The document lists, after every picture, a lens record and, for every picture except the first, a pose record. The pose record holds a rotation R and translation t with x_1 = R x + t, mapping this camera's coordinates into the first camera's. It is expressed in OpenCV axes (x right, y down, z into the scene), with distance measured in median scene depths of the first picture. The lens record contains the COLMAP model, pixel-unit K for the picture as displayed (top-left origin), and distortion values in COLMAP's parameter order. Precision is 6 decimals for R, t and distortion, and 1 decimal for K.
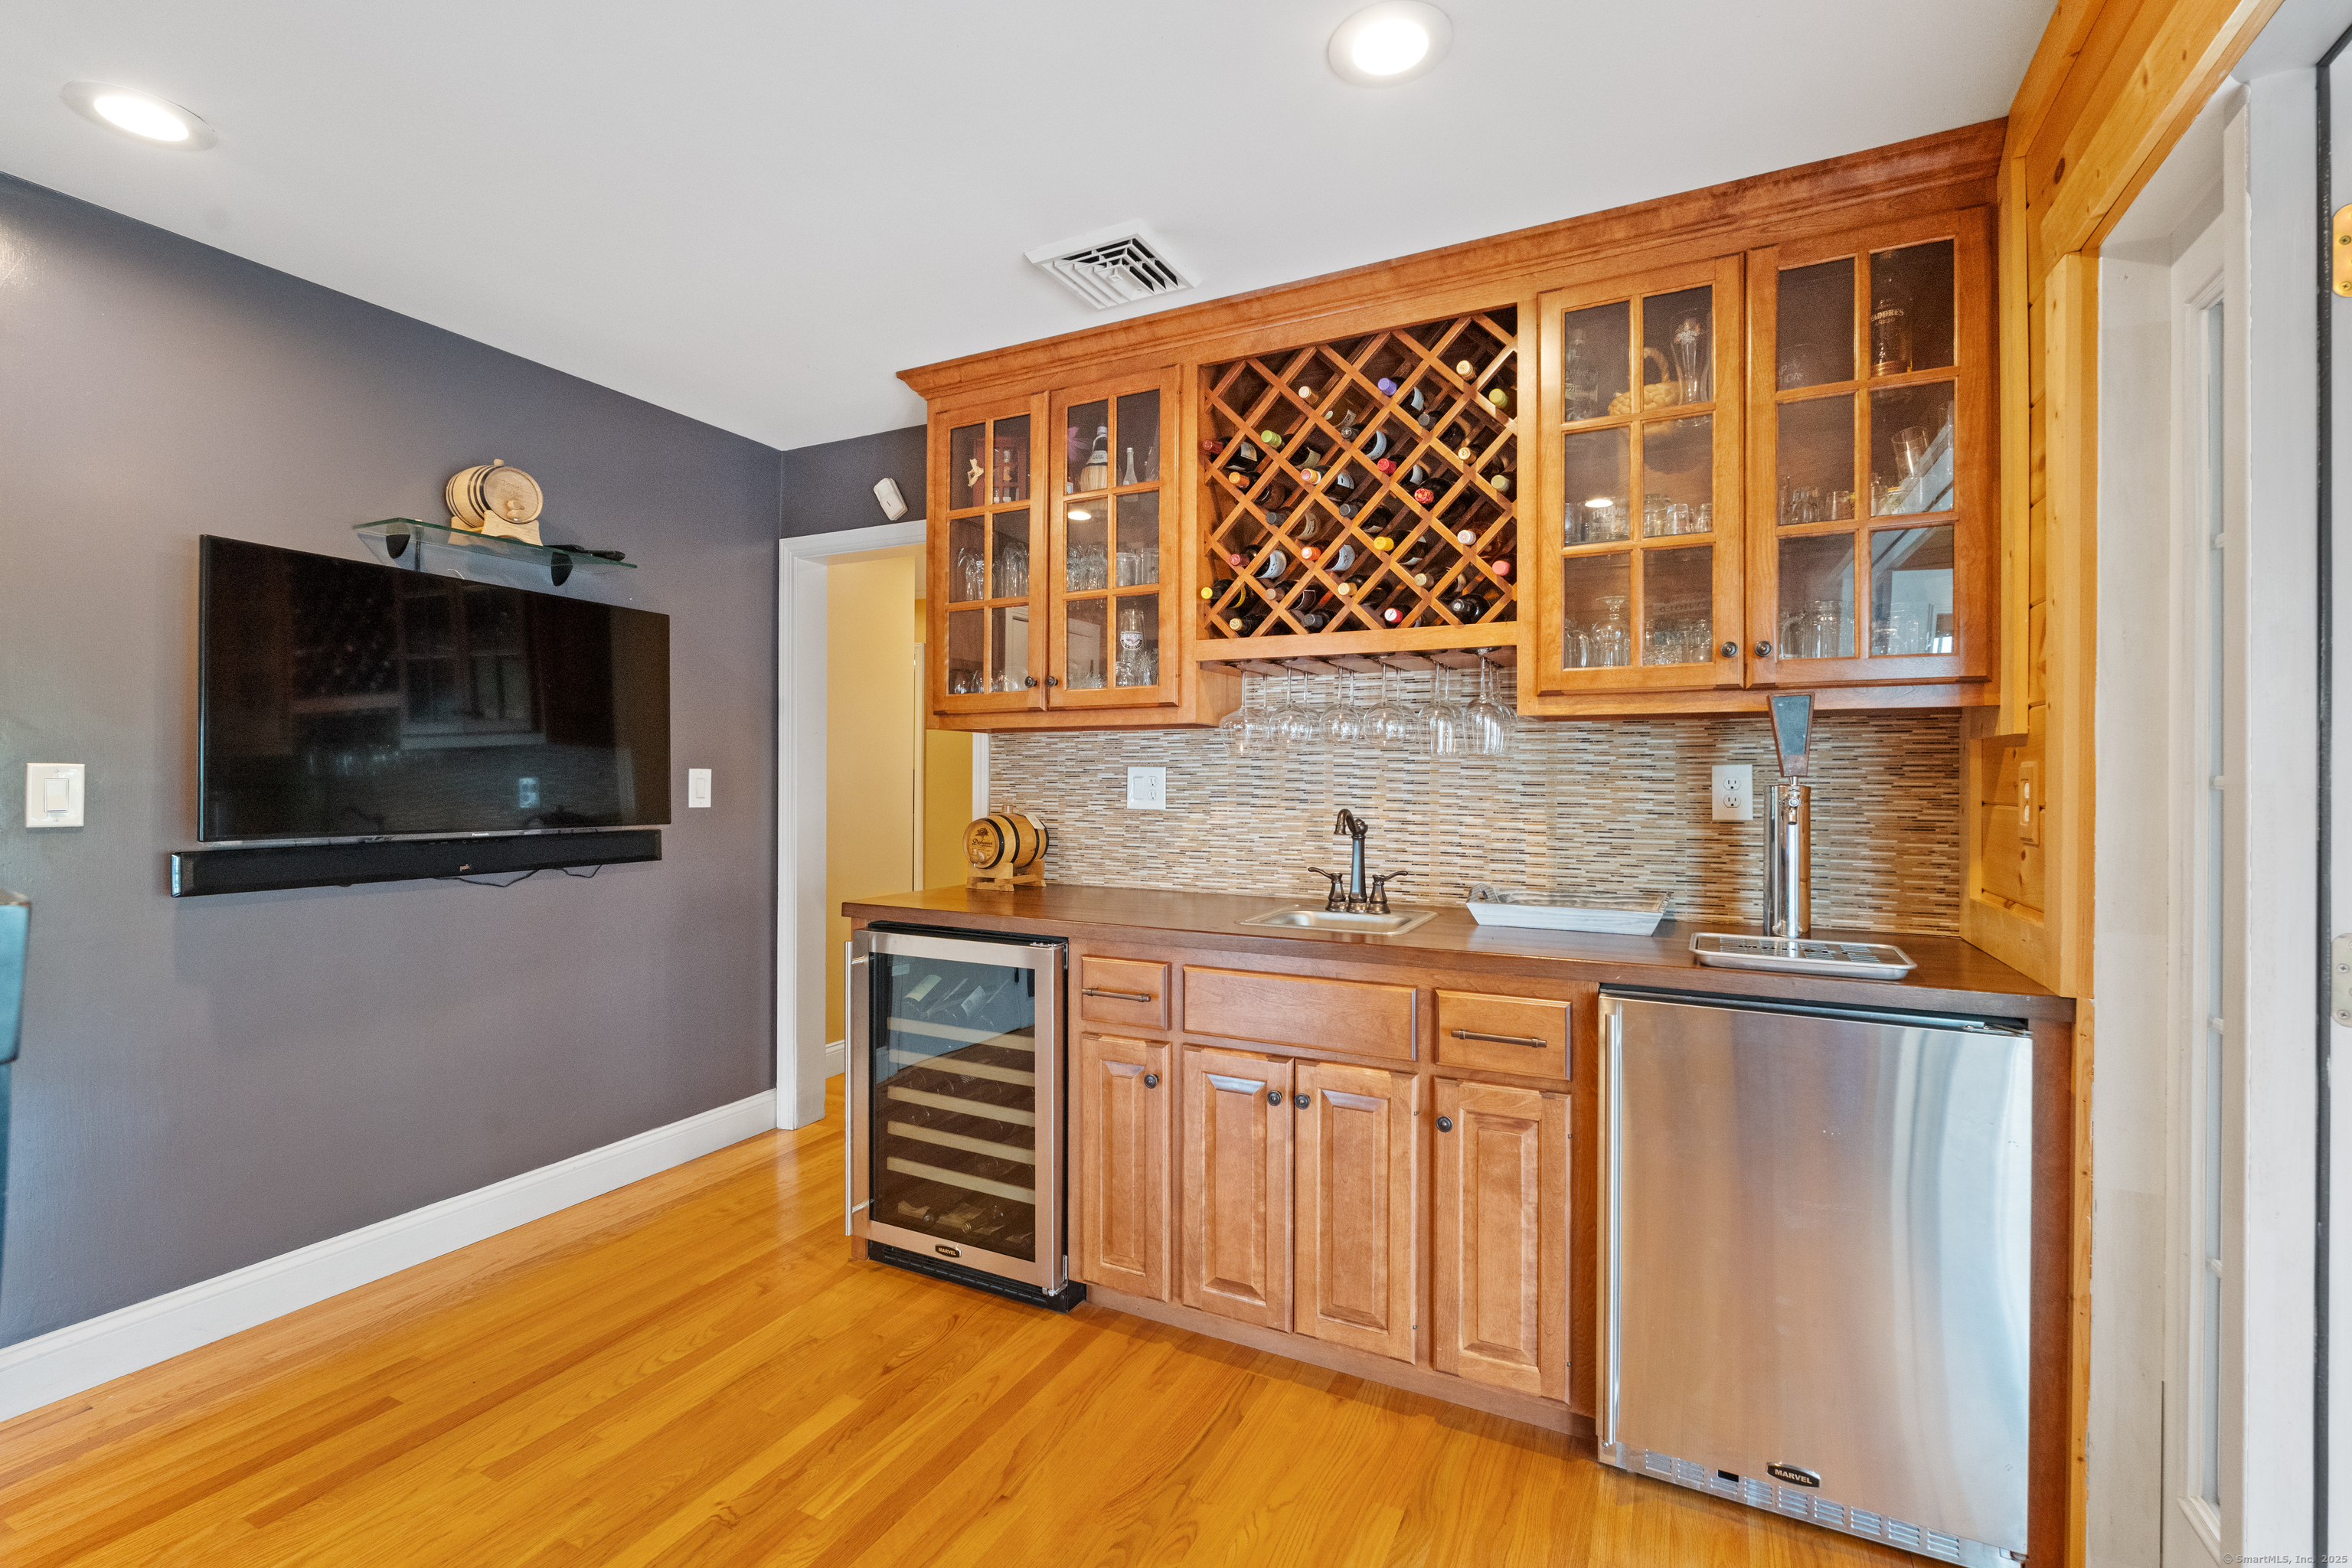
lens RADIAL K [[1034.7, 0, 1176.0], [0, 1034.7, 784.0], [0, 0, 1]] dist [-0.001319, -0.000250]
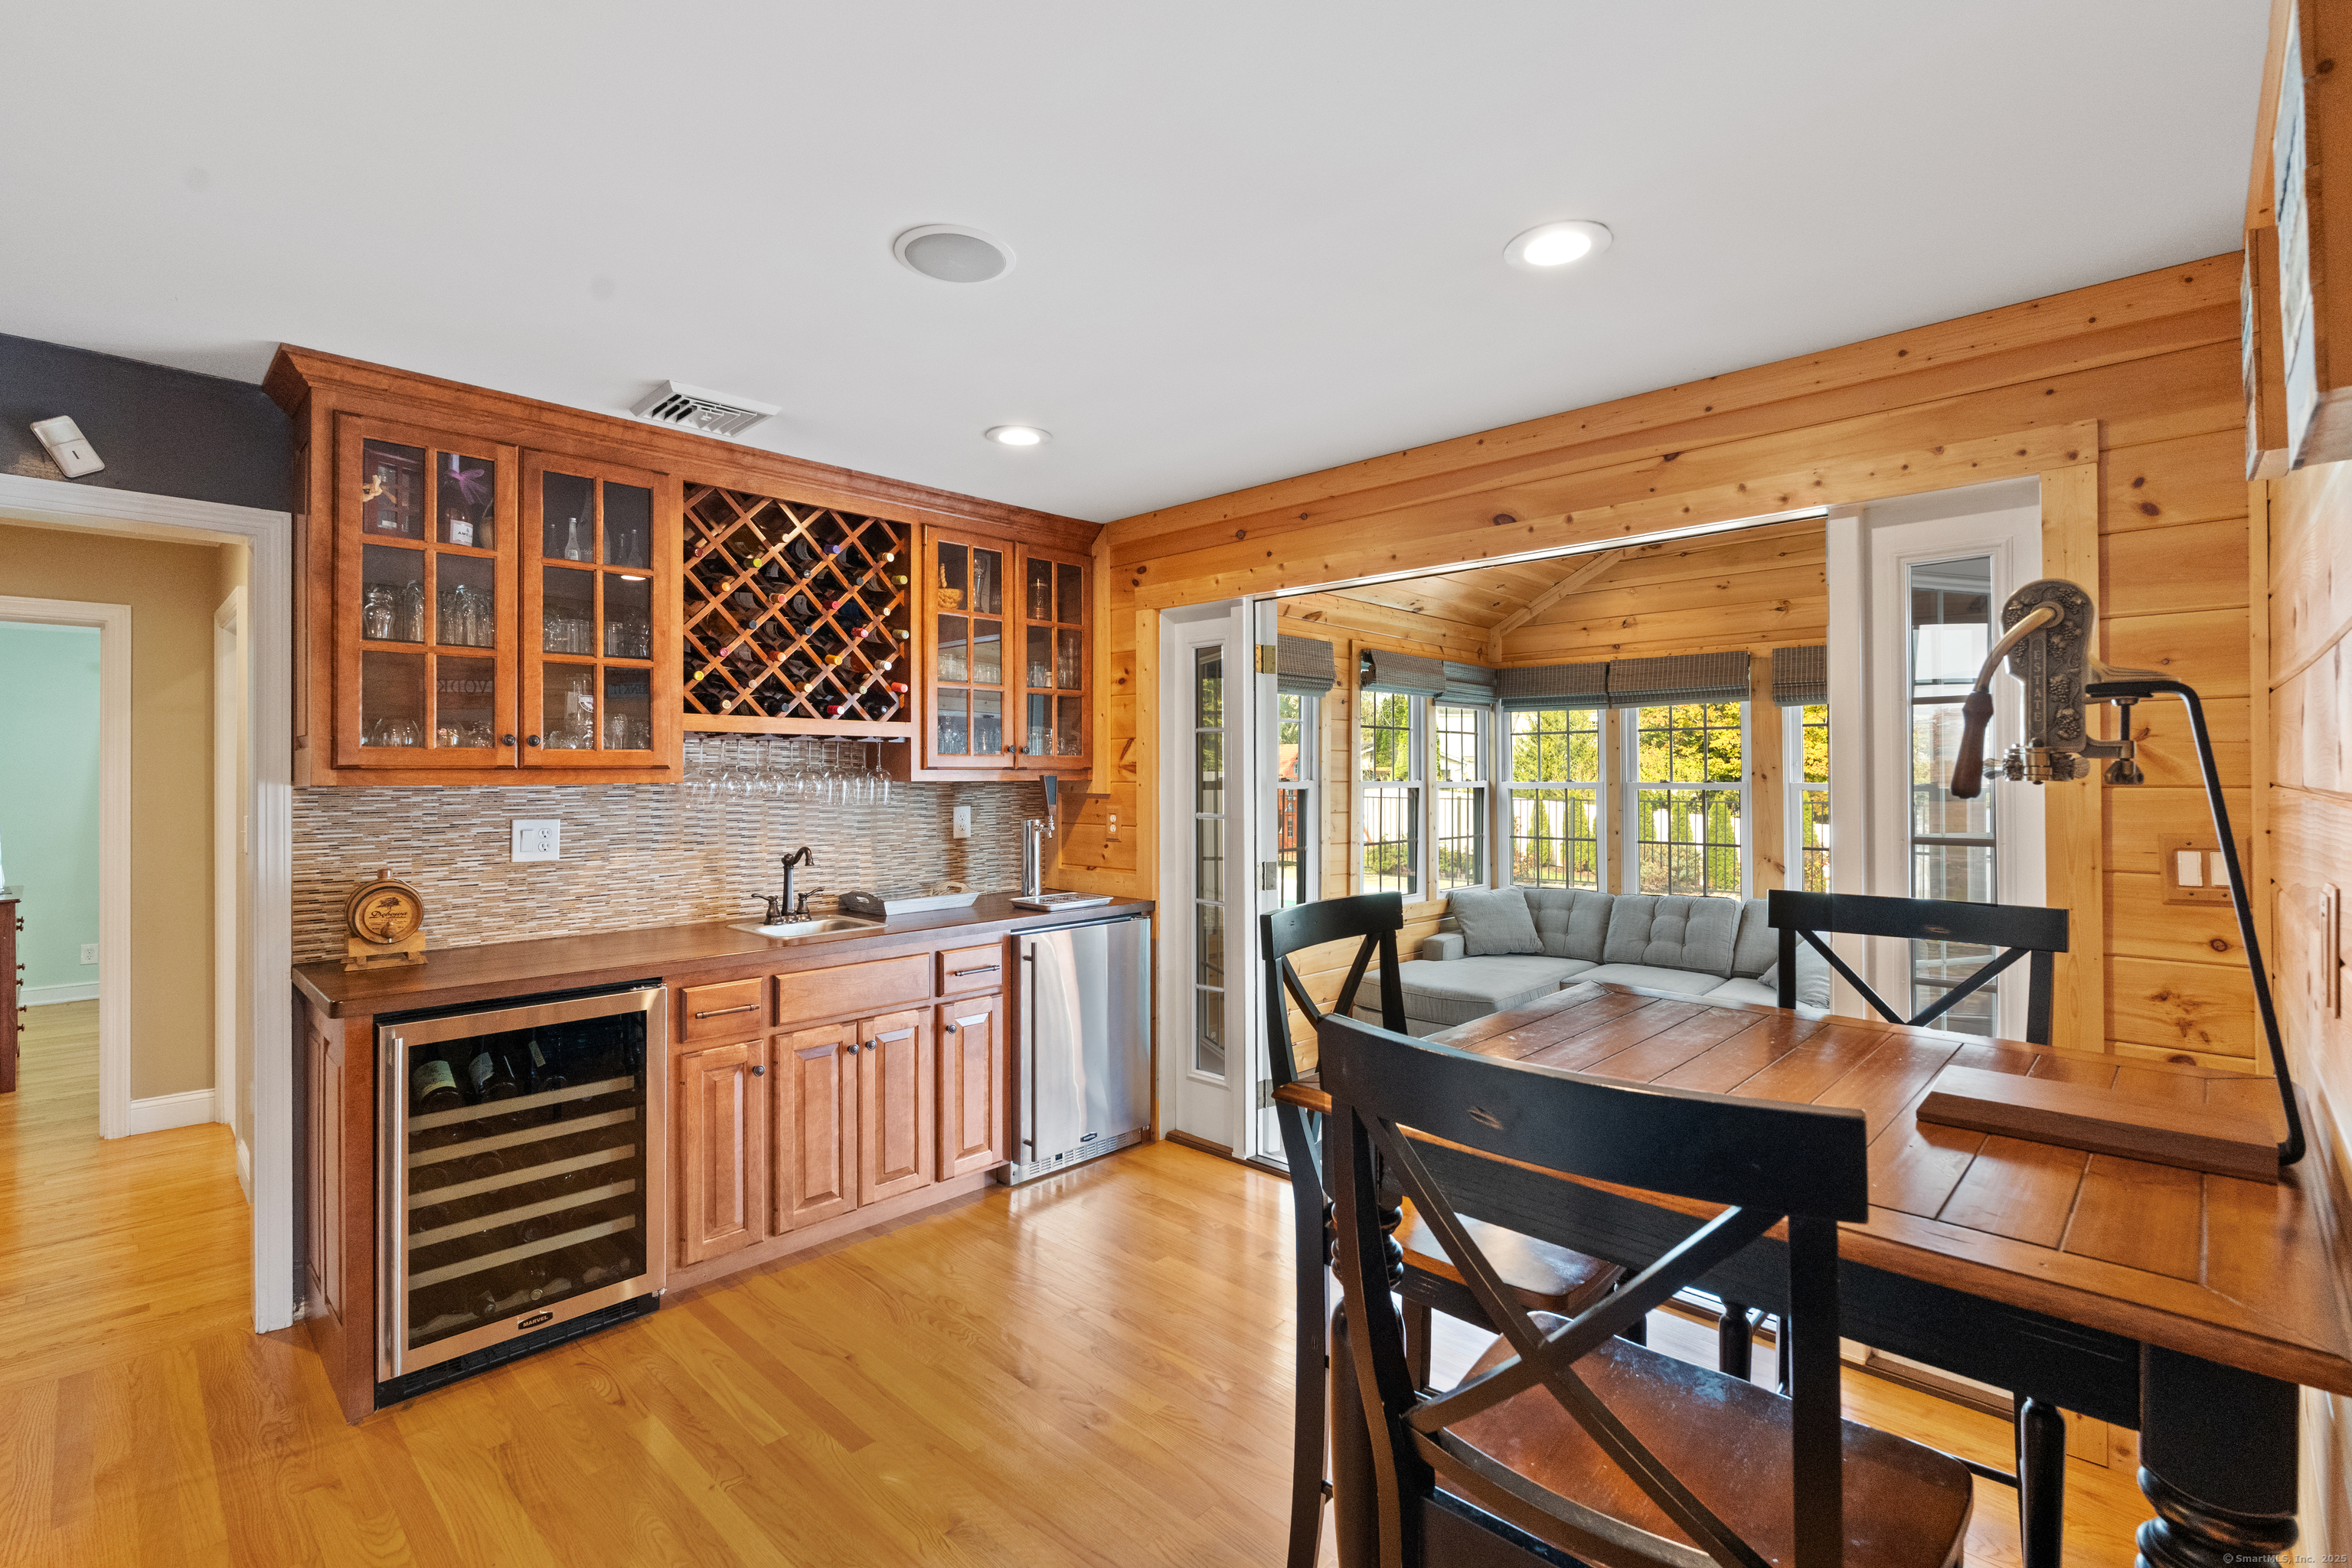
lens RADIAL K [[1034.7, 0, 1176.0], [0, 1034.7, 784.0], [0, 0, 1]] dist [-0.001319, -0.000250]
pose [[0.296056, -0.012336, 0.955091, -0.958567], [0.009853, 0.999903, 0.009861, -0.065191], [-0.955120, 0.006491, 0.296149, 0.114606]]
